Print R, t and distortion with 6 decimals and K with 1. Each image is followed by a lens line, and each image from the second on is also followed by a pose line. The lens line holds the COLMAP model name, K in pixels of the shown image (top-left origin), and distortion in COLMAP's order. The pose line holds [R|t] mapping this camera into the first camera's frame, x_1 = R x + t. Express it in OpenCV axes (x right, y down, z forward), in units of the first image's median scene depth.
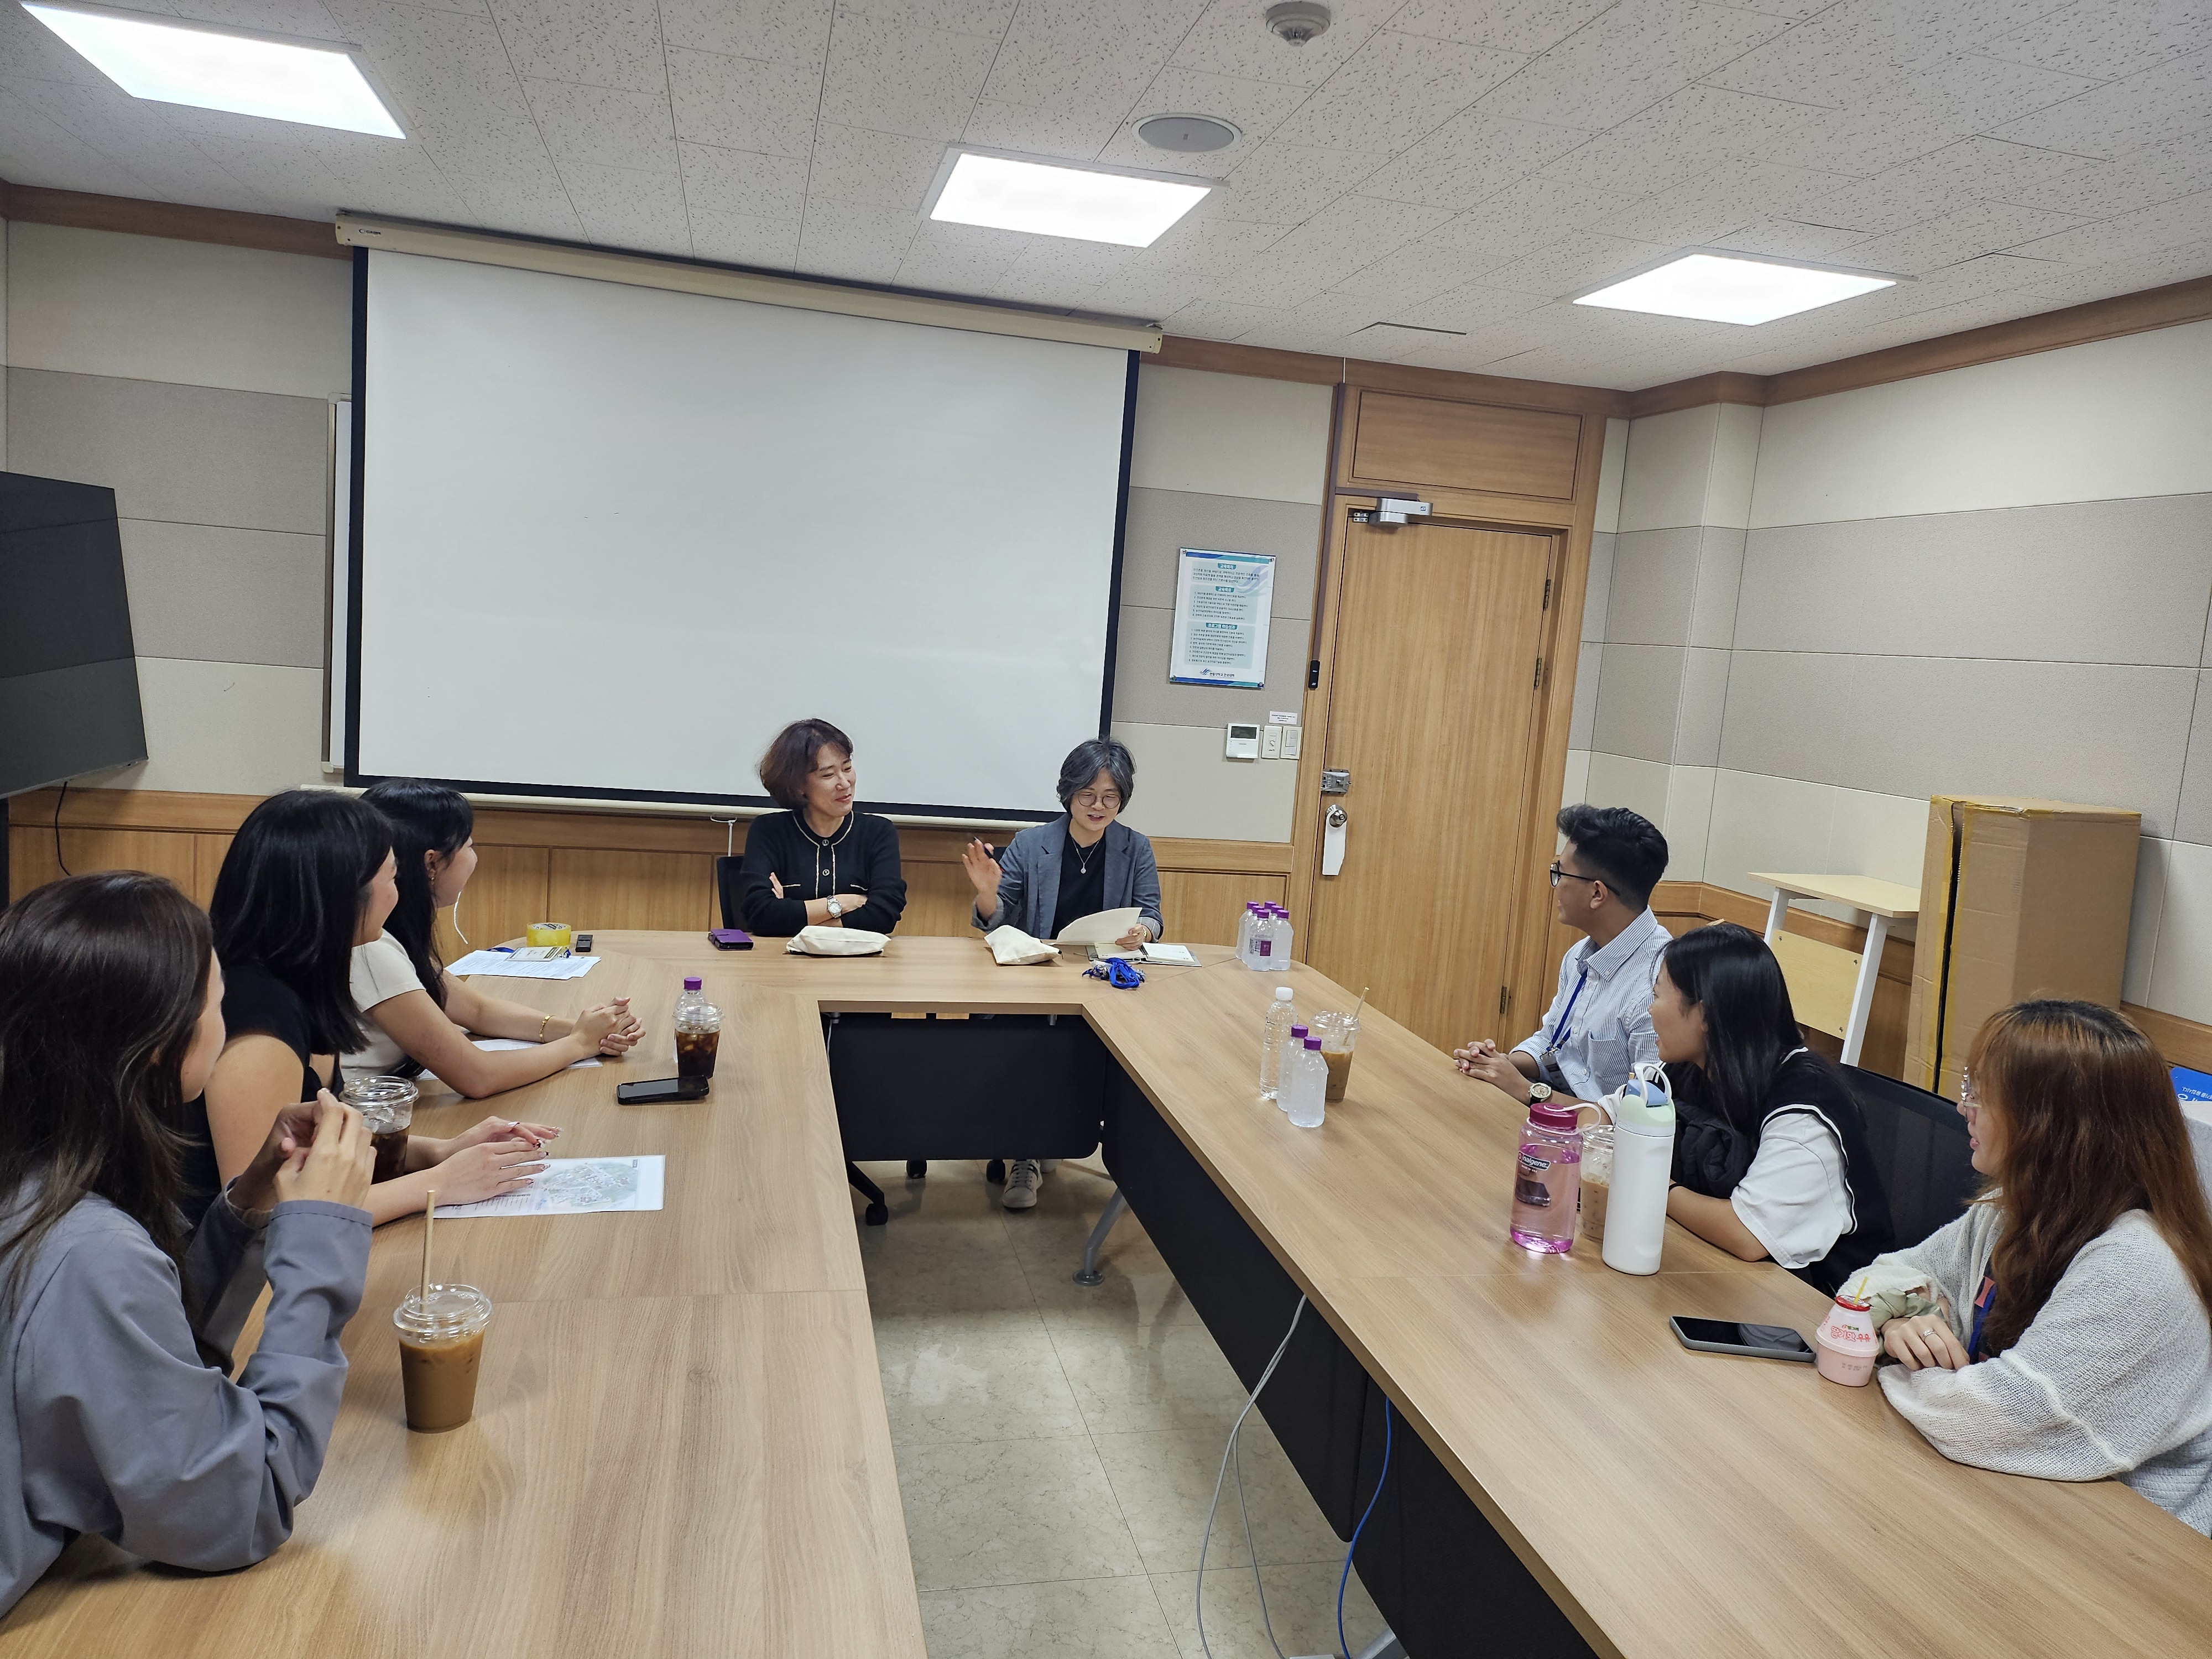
lens RADIAL K [[1533.9, 0, 1106.0], [0, 1533.9, 829.5], [0, 0, 1]] dist [0.054234, -0.002413]
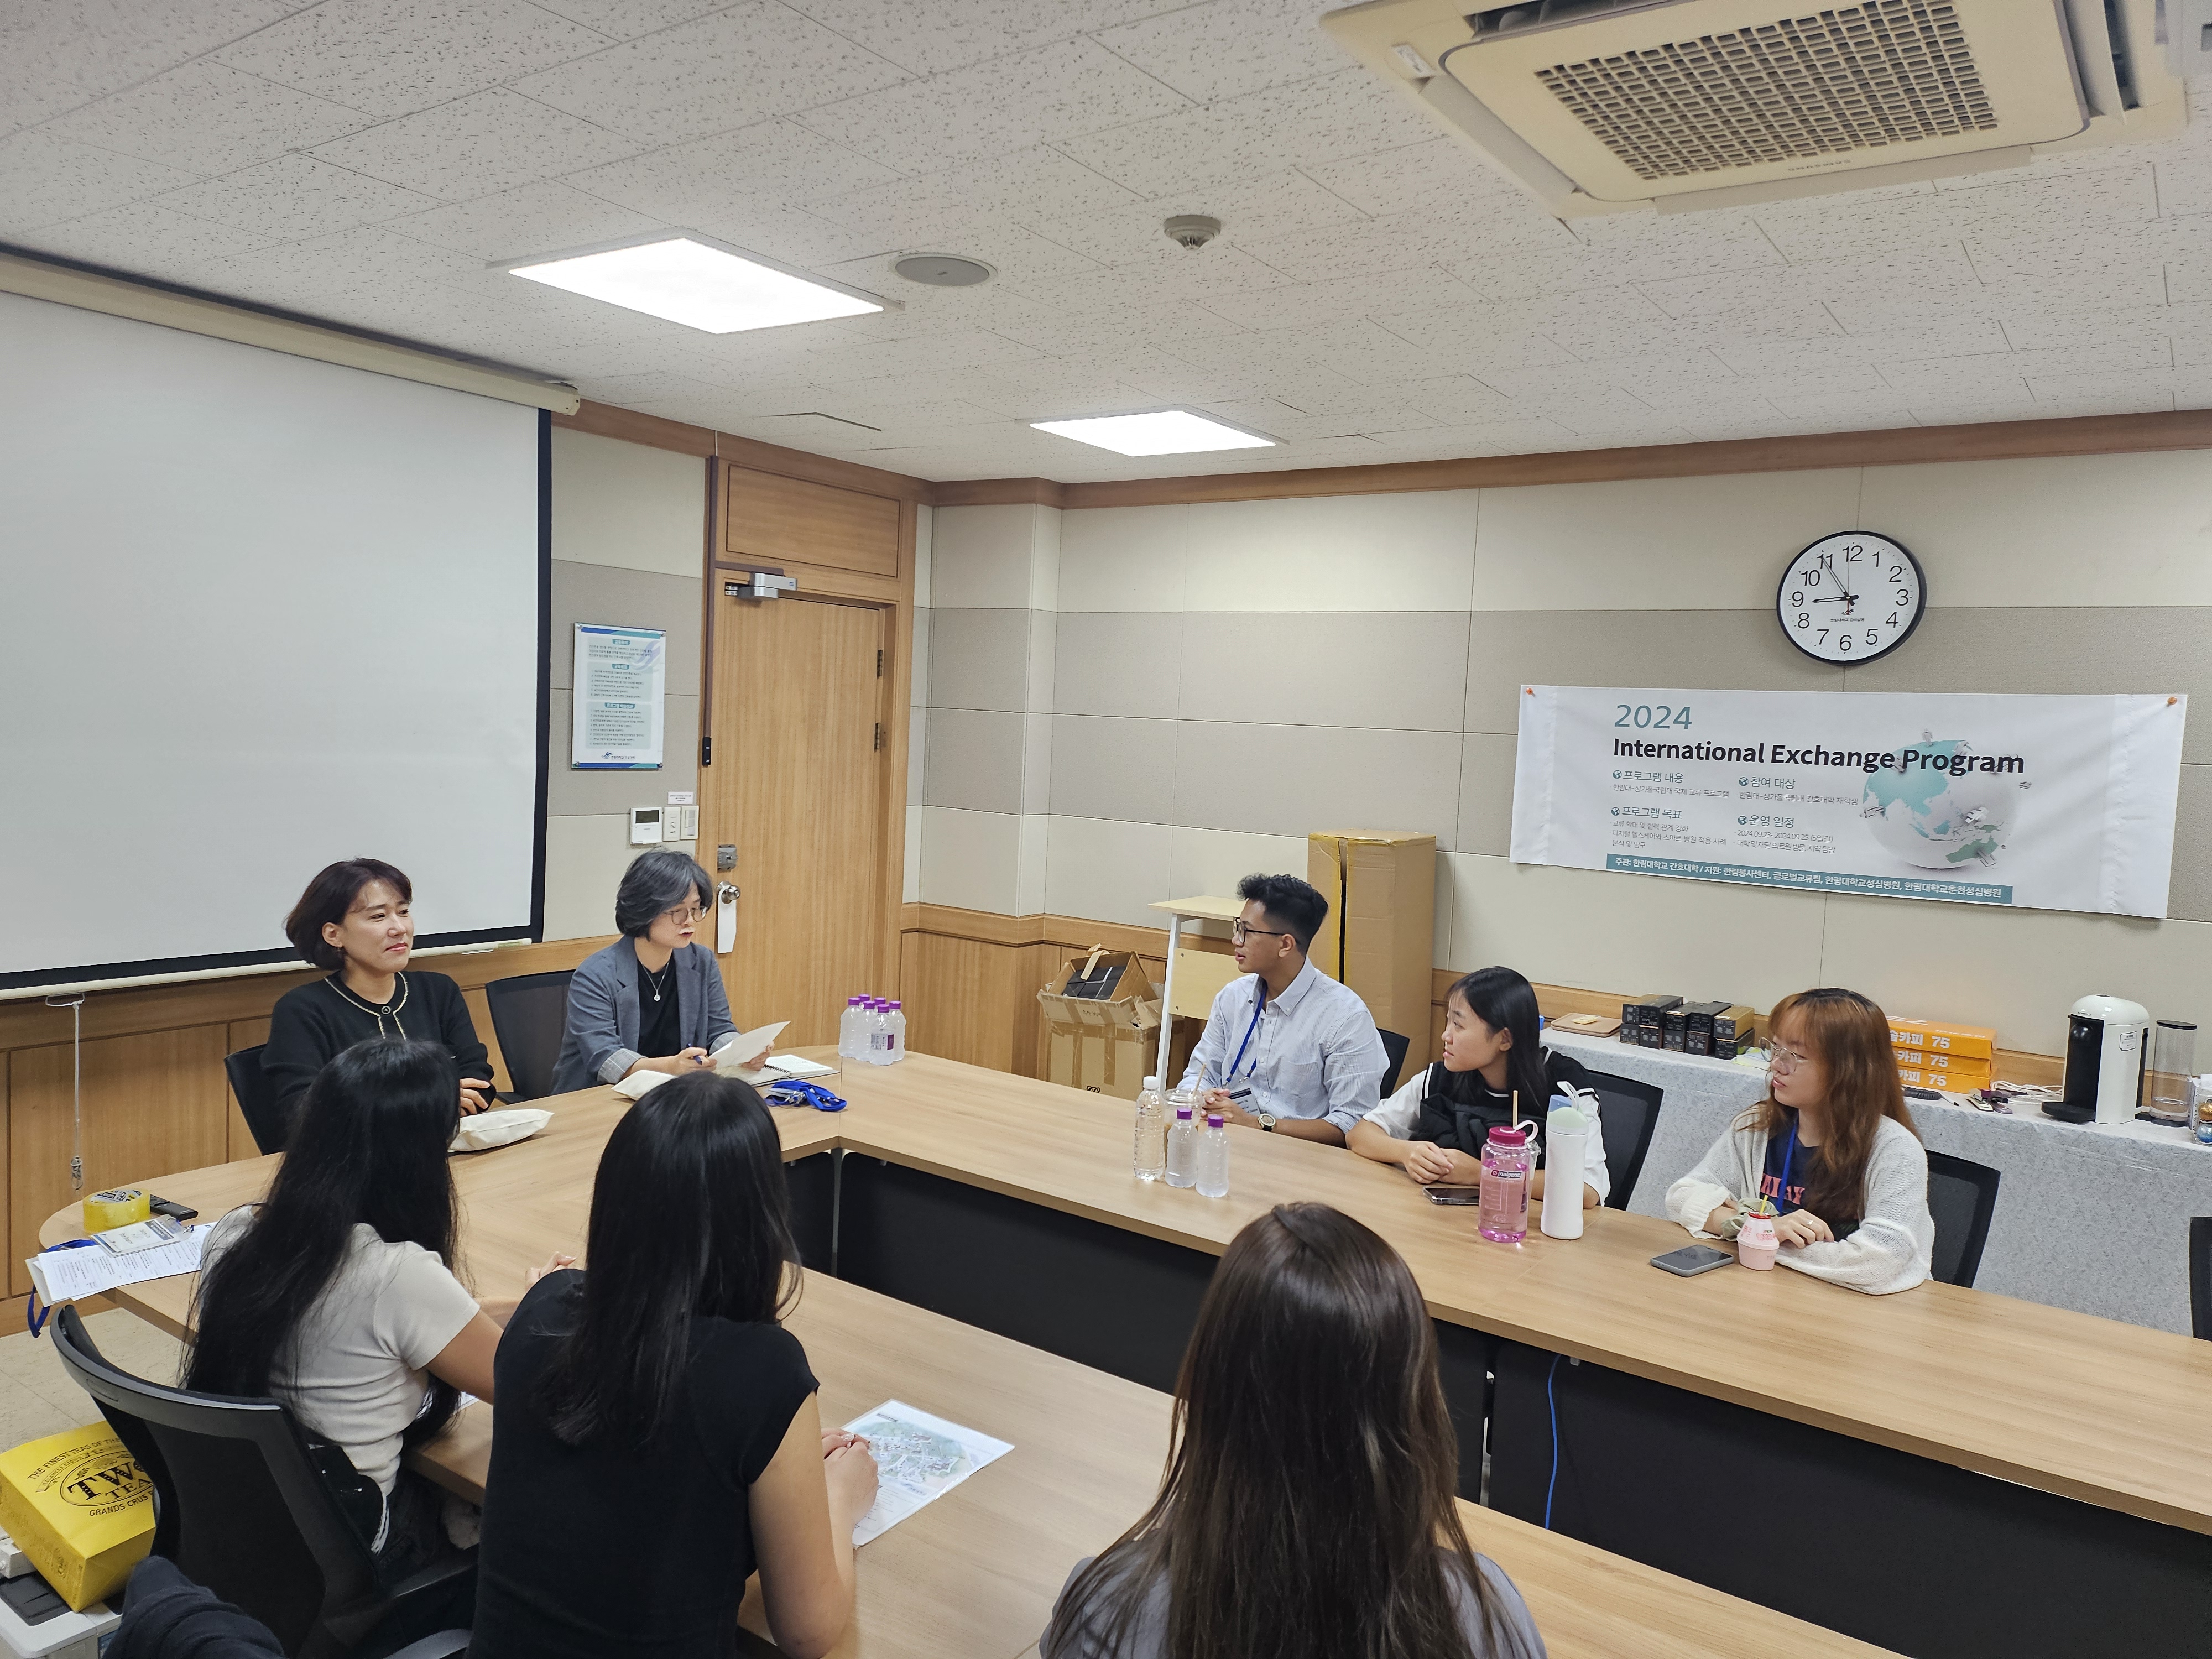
lens RADIAL K [[1545.5, 0, 1106.0], [0, 1545.5, 829.5], [0, 0, 1]] dist [0.087445, -0.081678]
pose [[0.743966, -0.089692, 0.662171, -0.334655], [0.092228, 0.995249, 0.031189, -0.059313], [-0.661822, 0.037867, 0.748704, 0.098052]]
